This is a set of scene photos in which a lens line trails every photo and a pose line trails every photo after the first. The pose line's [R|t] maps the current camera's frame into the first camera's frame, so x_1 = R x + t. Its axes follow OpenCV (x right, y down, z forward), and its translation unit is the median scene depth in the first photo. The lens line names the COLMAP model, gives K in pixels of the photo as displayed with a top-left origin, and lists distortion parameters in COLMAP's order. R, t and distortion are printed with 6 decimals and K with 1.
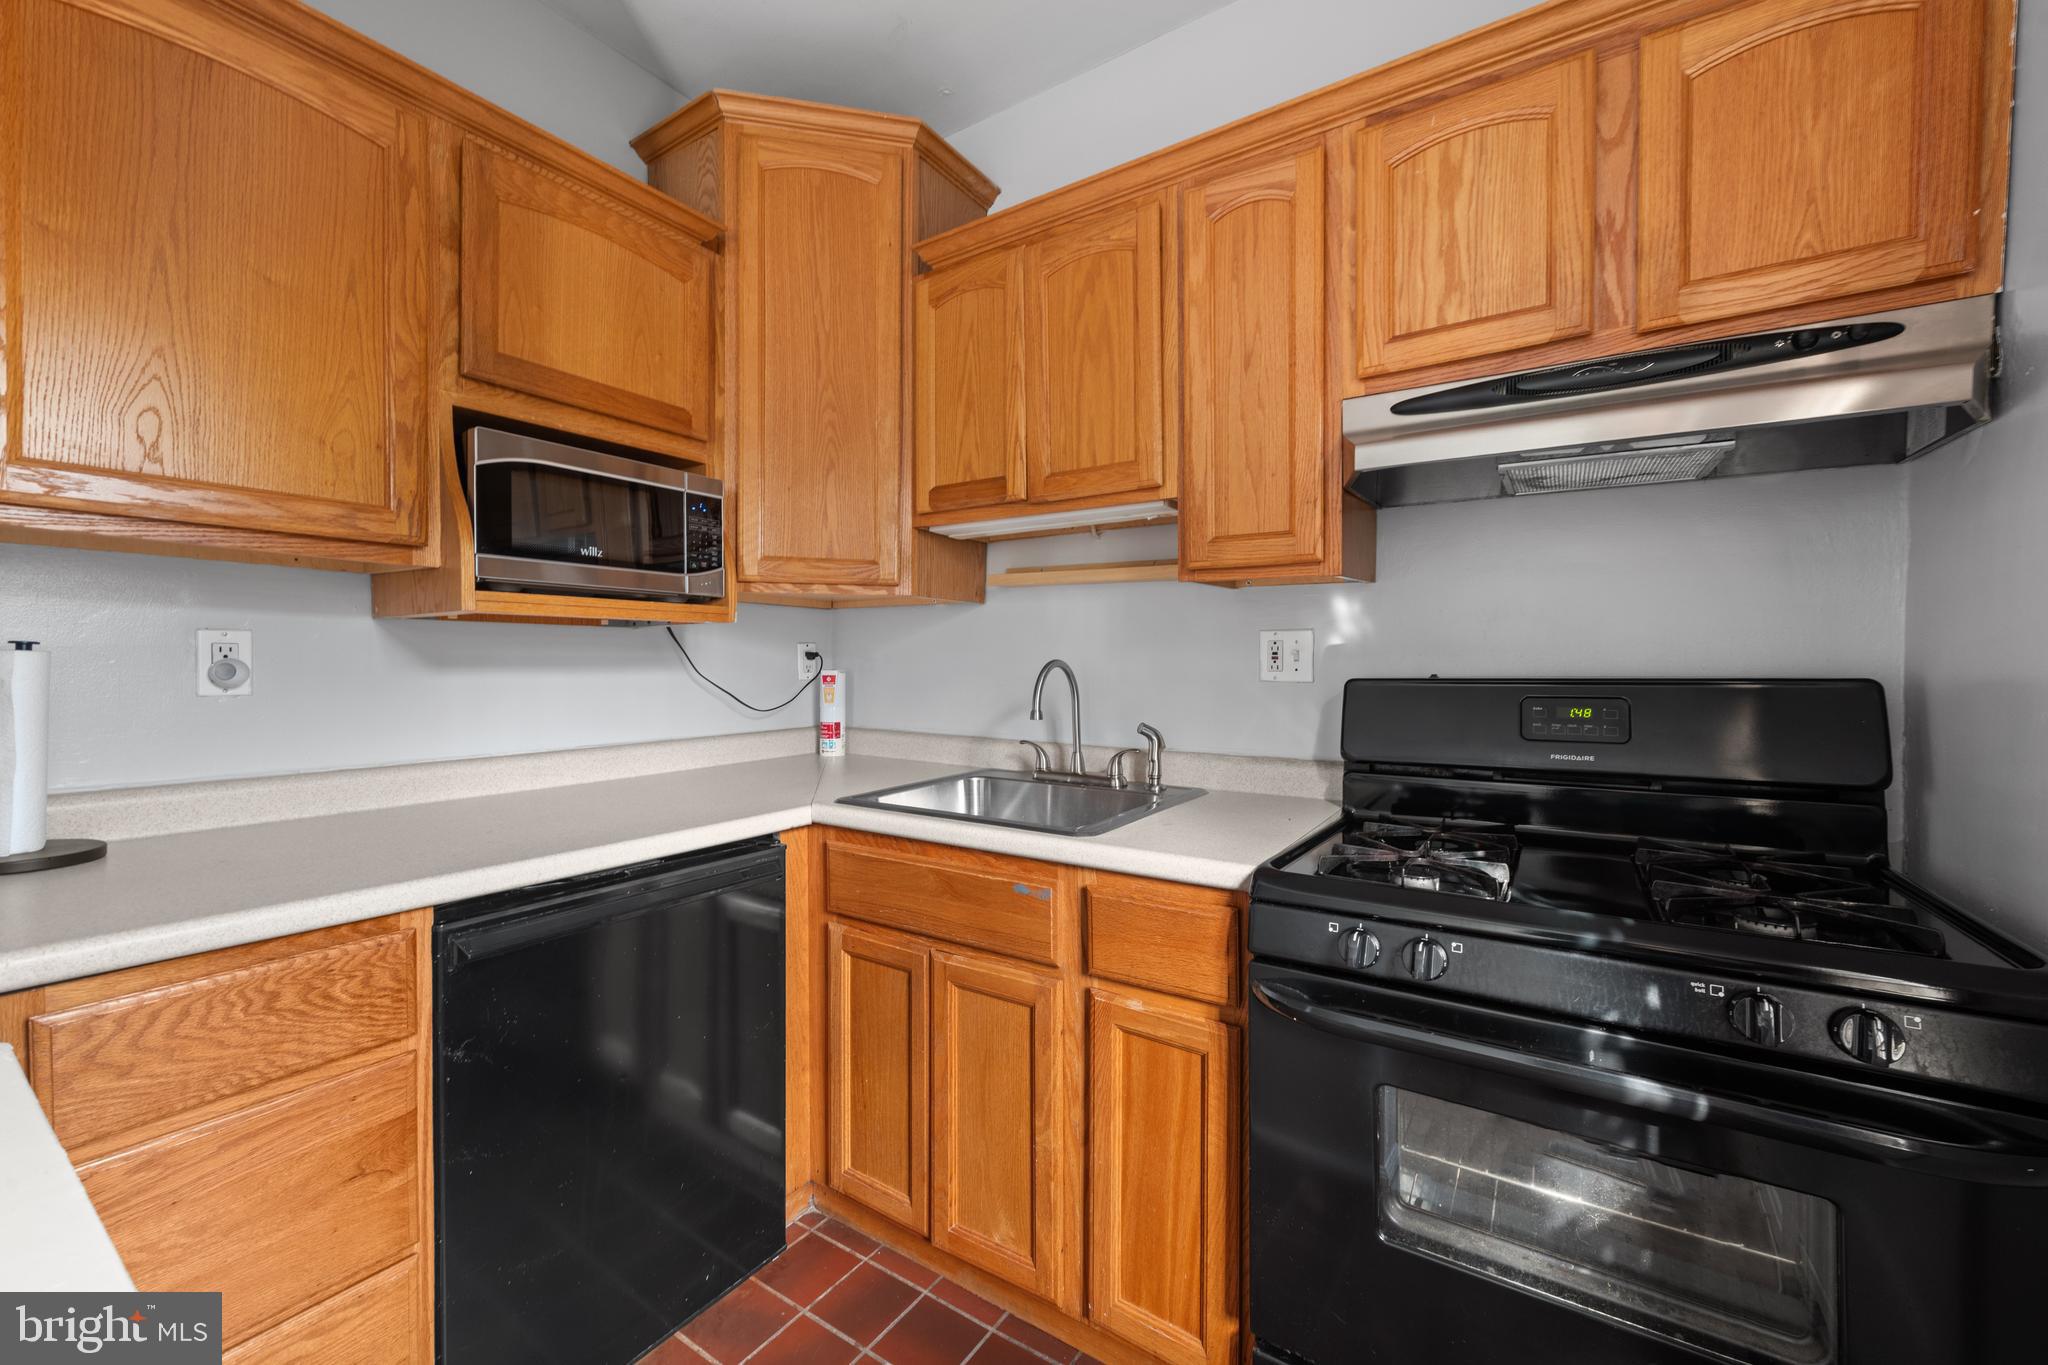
lens RADIAL K [[806.2, 0, 1017.5], [0, 806.2, 671.3], [0, 0, 1]] dist [-0.000483, -0.002258]
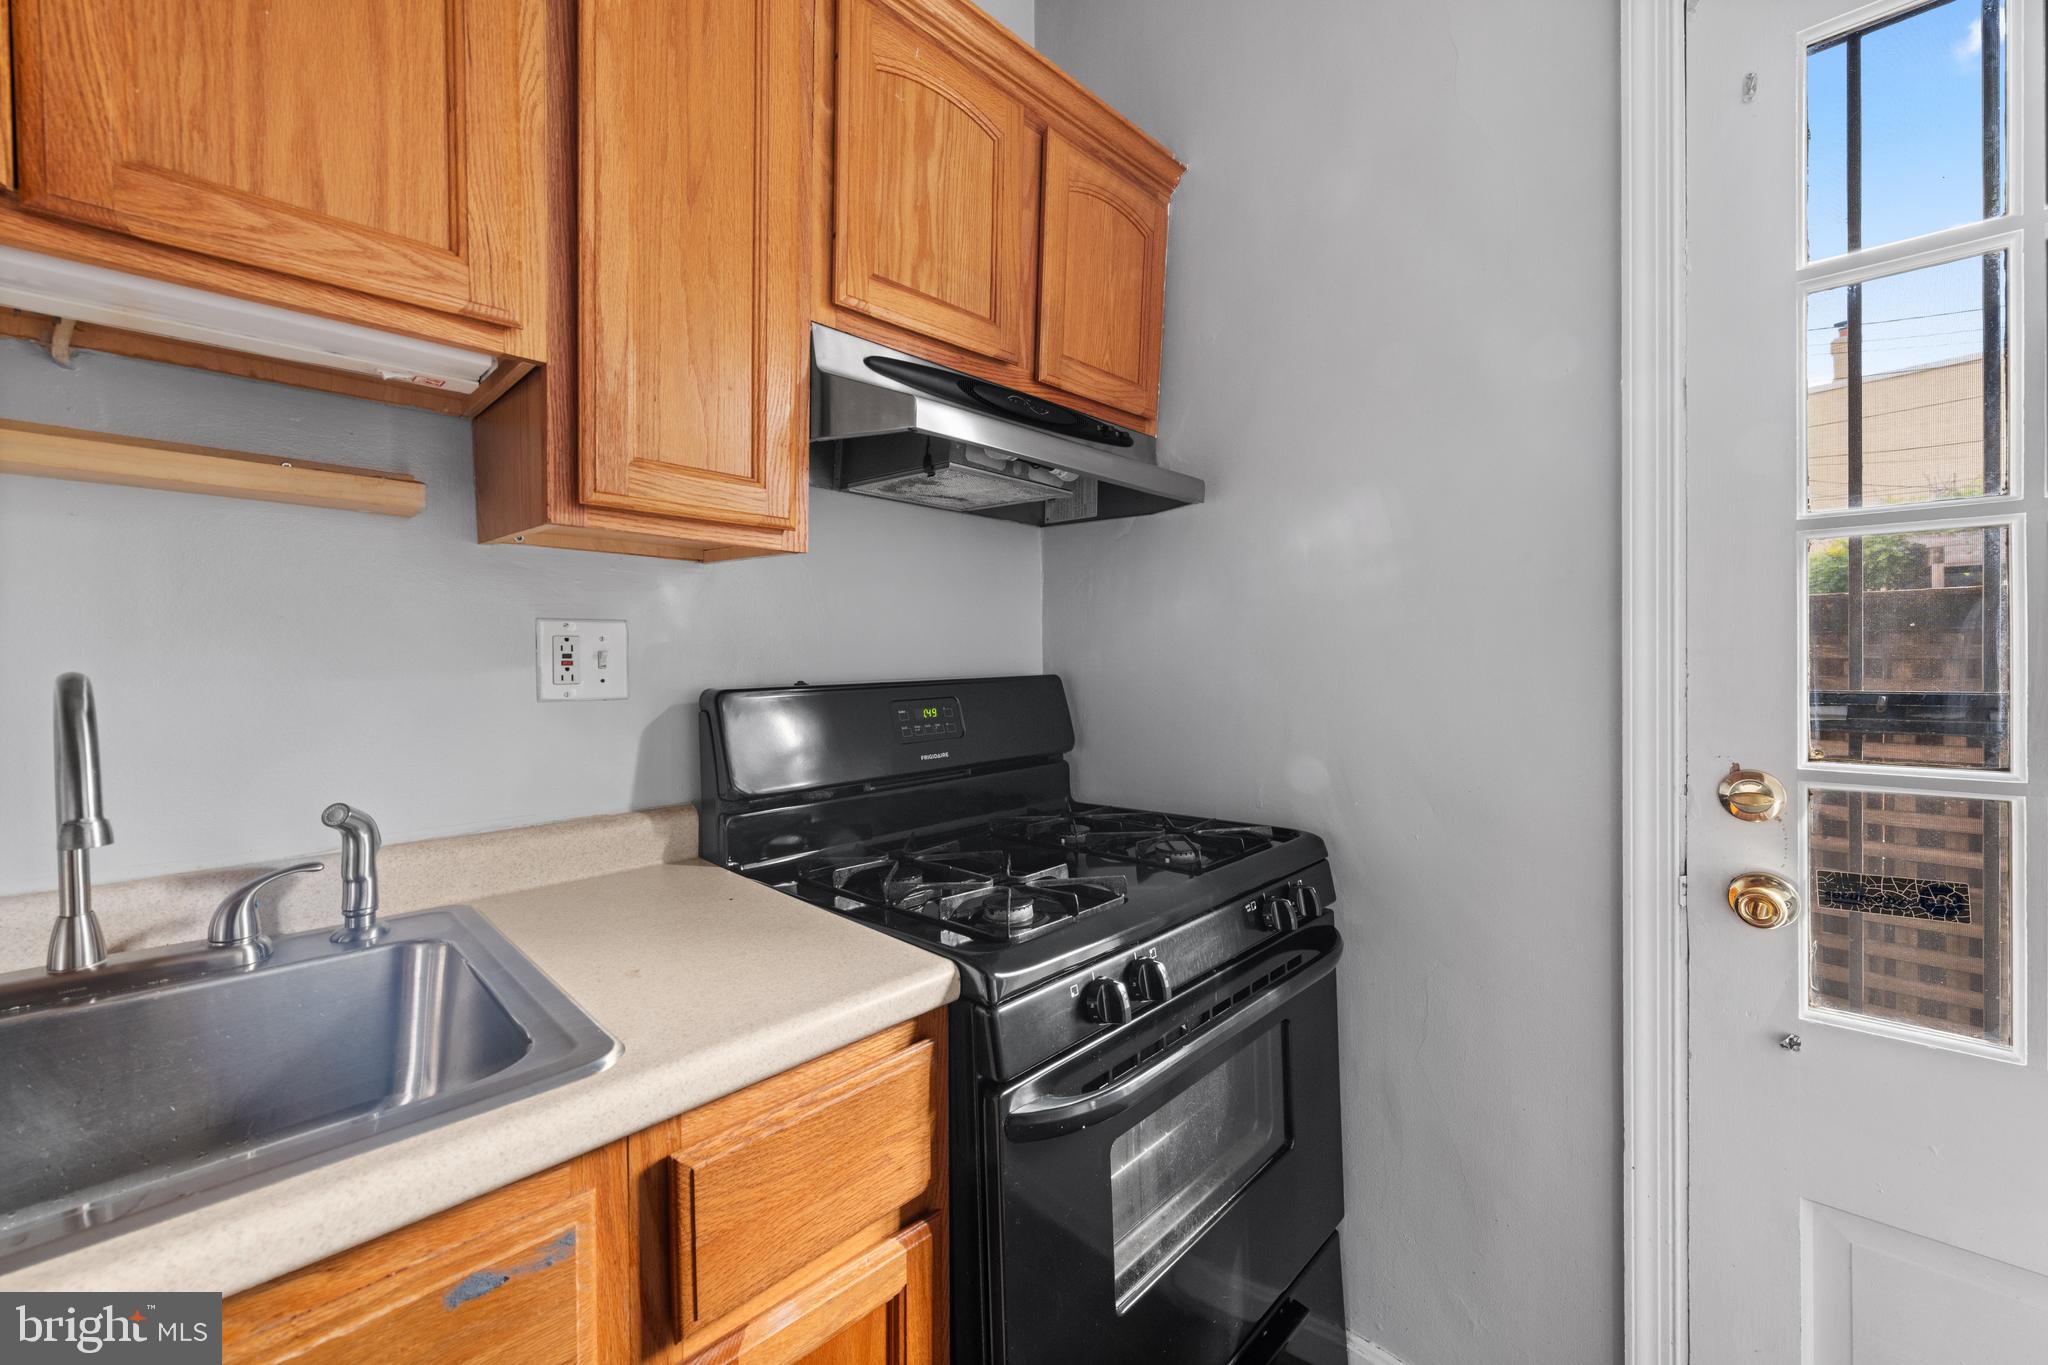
lens RADIAL K [[806.2, 0, 1029.4], [0, 806.2, 666.4], [0, 0, 1]] dist [-0.000483, -0.002258]
pose [[0.161808, -0.012798, 0.986739, -0.253670], [0.018217, 0.999784, 0.009980, -0.013821], [-0.986654, 0.016361, 0.162006, 0.552234]]
